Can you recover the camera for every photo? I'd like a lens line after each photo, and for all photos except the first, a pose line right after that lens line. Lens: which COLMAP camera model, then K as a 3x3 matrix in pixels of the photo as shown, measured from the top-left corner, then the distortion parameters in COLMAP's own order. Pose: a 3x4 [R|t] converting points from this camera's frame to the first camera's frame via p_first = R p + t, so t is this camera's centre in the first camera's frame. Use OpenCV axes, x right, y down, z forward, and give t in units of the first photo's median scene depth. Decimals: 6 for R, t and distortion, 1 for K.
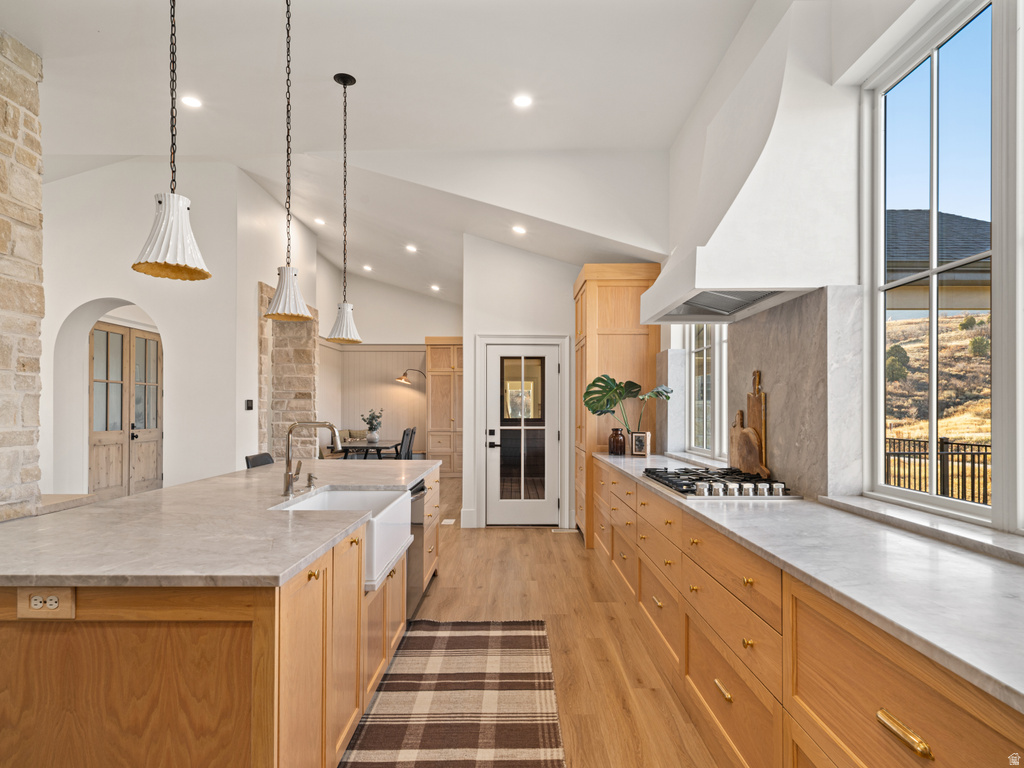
lens RADIAL K [[583.6, 0, 520.3], [0, 583.6, 408.9], [0, 0, 1]] dist [0.005650, -0.001745]
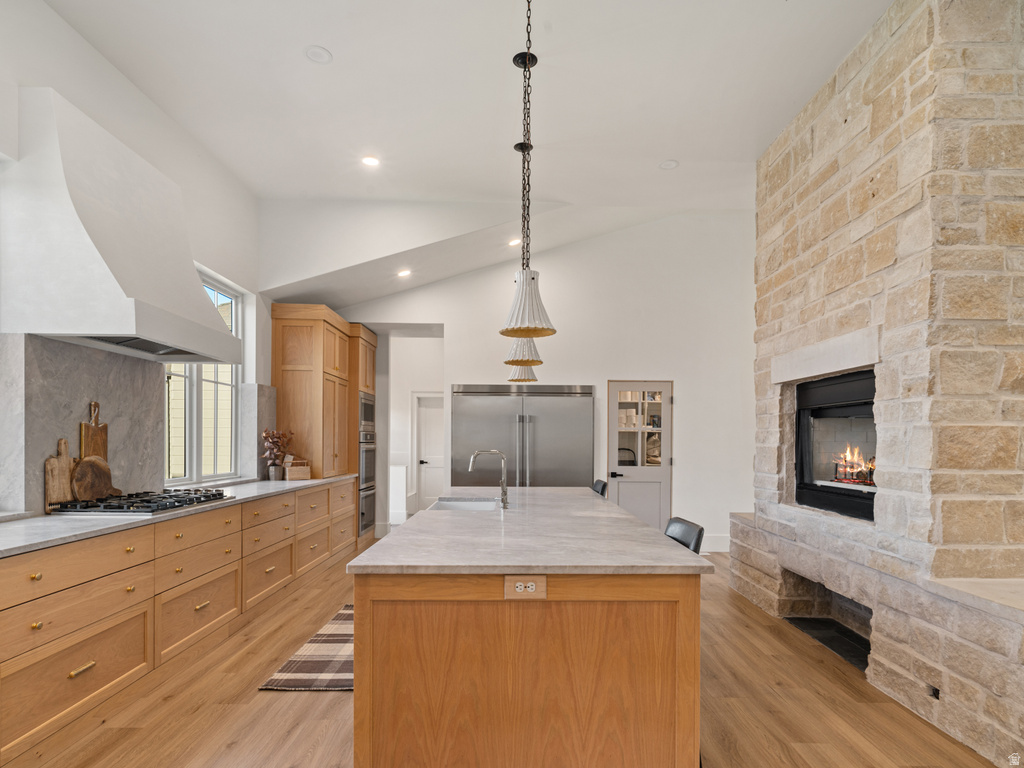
lens RADIAL K [[561.9, 0, 523.2], [0, 561.9, 448.6], [0, 0, 1]] dist [0.002297, 0.000558]
pose [[-0.999912, -0.008745, -0.009967, -0.307617], [-0.008875, 0.999875, 0.013091, -0.000584], [0.009851, 0.013178, -0.999865, 1.686122]]
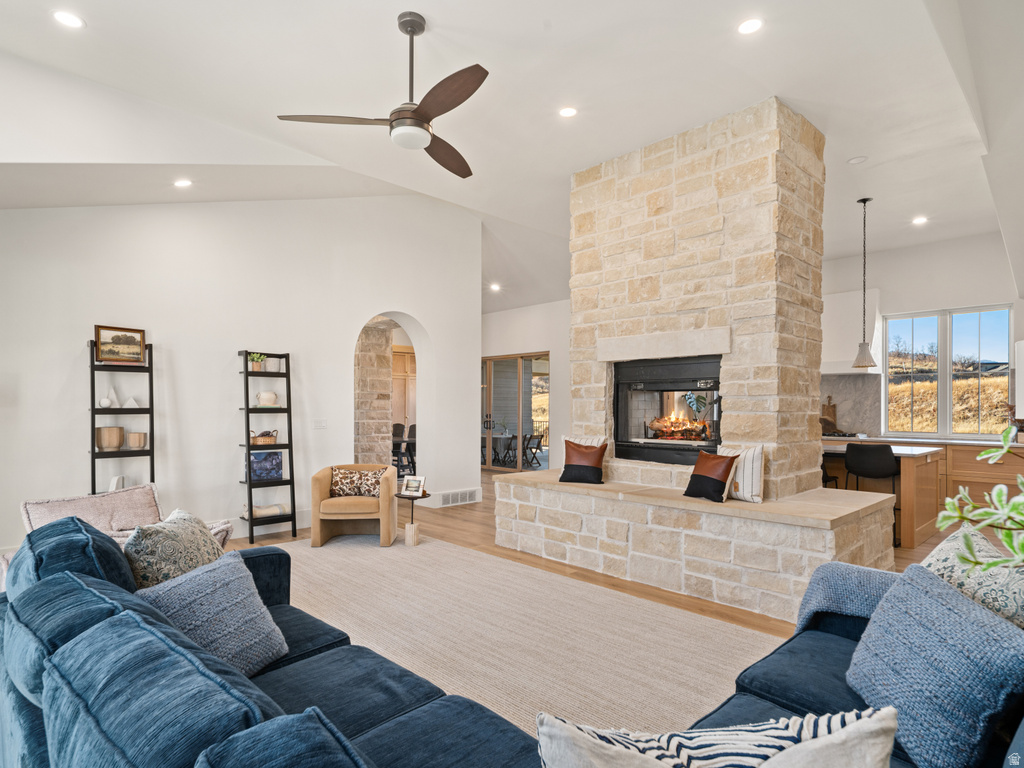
lens RADIAL K [[583.6, 0, 520.3], [0, 583.6, 408.9], [0, 0, 1]] dist [0.005650, -0.001745]
pose [[0.710348, -0.002036, 0.703847, -2.182080], [-0.002086, 0.999985, 0.004999, -0.011170], [-0.703847, -0.005019, 0.710334, 0.038176]]
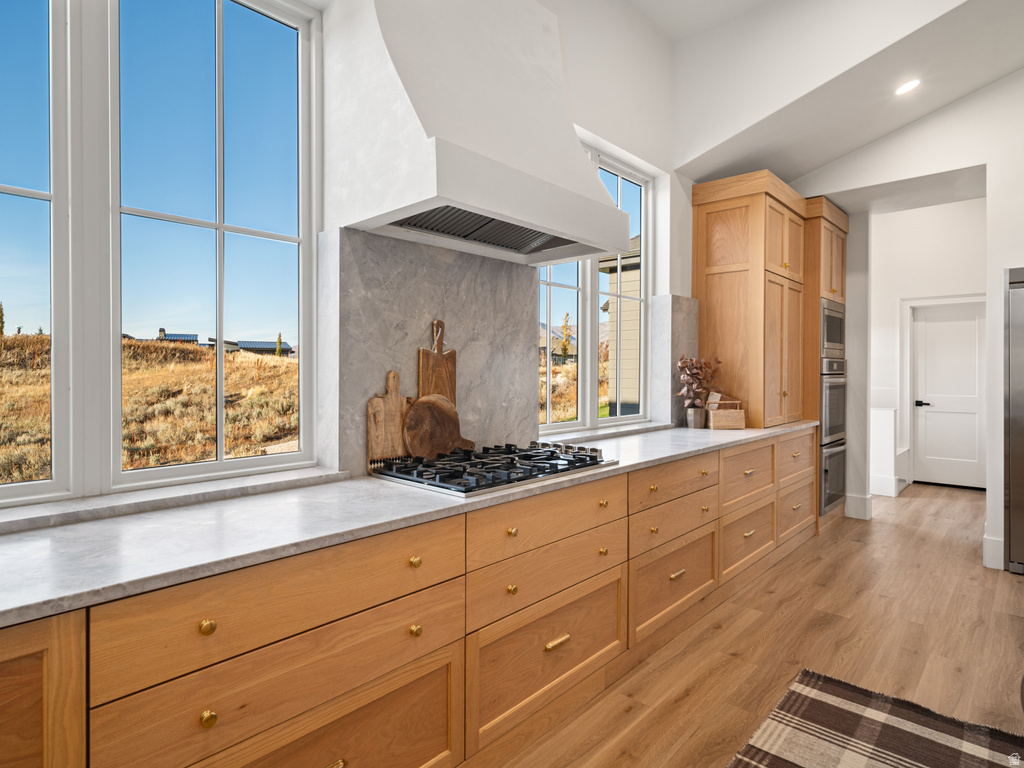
lens RADIAL K [[569.7, 0, 513.3], [0, 569.7, 372.5], [0, 0, 1]] dist [0.003596, -0.001986]
pose [[-0.729762, -0.004361, 0.683688, -0.156768], [-0.002274, 0.999990, 0.003952, 0.000606], [-0.683698, 0.001329, -0.729764, 1.228616]]
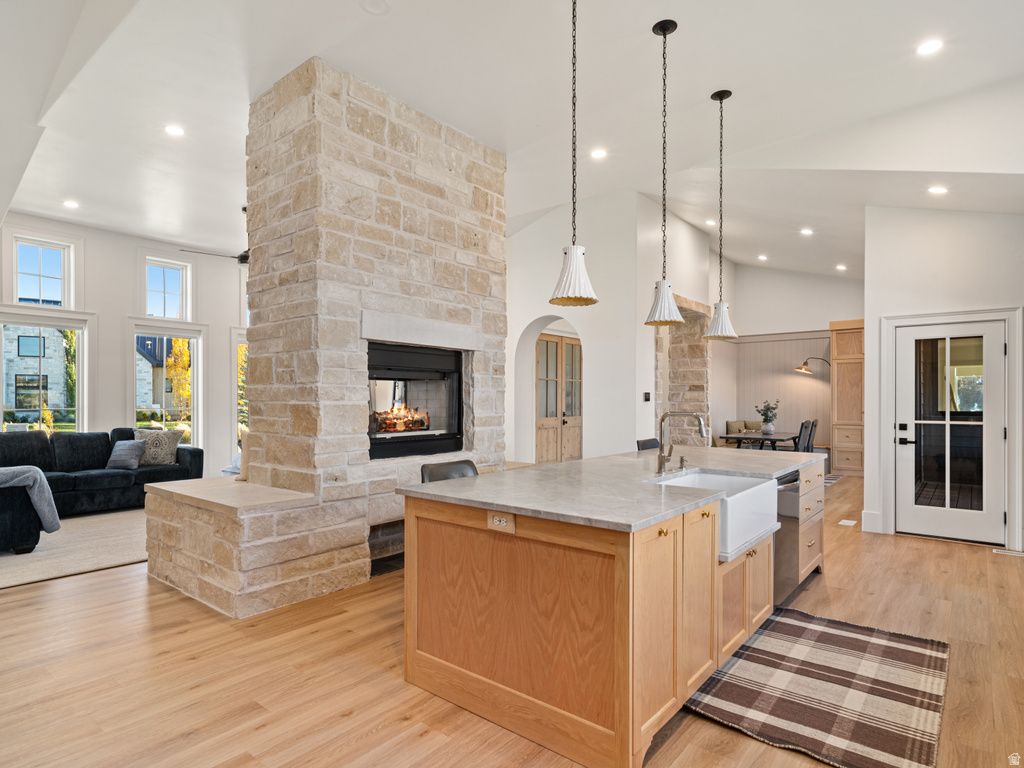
lens RADIAL K [[575.3, 0, 501.3], [0, 575.3, 400.9], [0, 0, 1]] dist [0.001470, -0.000231]
pose [[0.762967, -0.000791, -0.646436, 0.081489], [0.001747, 0.999998, 0.000838, -0.000809], [0.646435, -0.001769, 0.762967, -0.078312]]
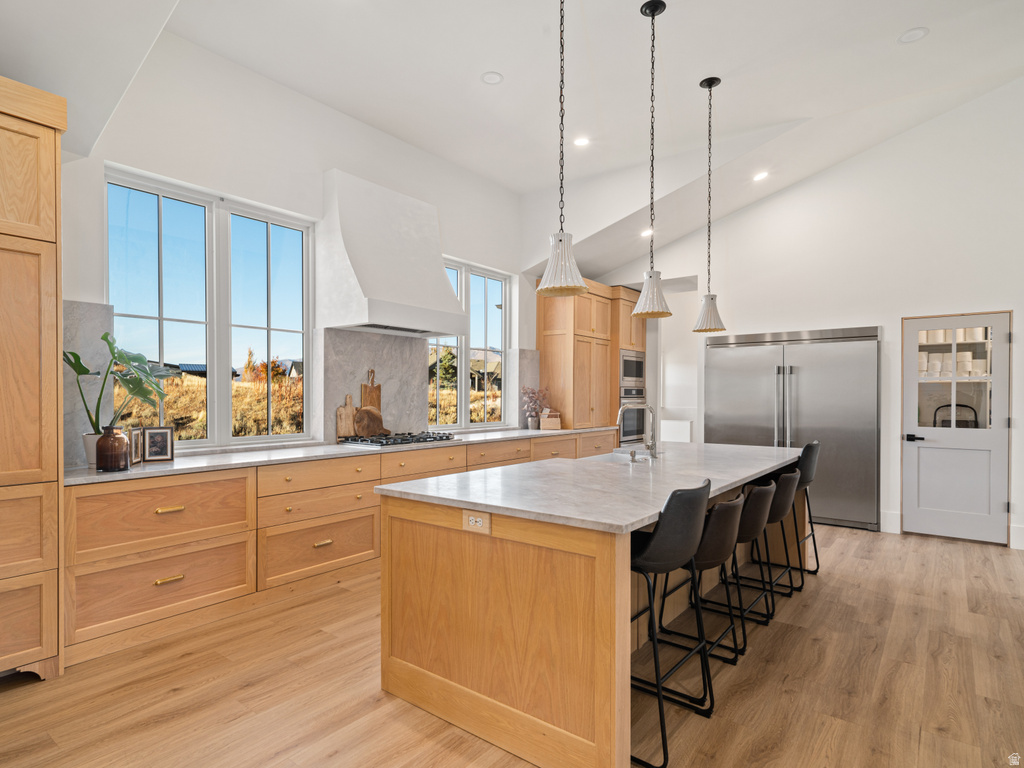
lens RADIAL K [[560.1, 0, 517.5], [0, 560.1, 399.2], [0, 0, 1]] dist [0.000655, 0.000149]
pose [[-0.792572, -0.008465, 0.609719, -0.682017], [-0.004230, 0.999956, 0.008385, -0.000153], [-0.609763, 0.004067, -0.792573, 1.614978]]
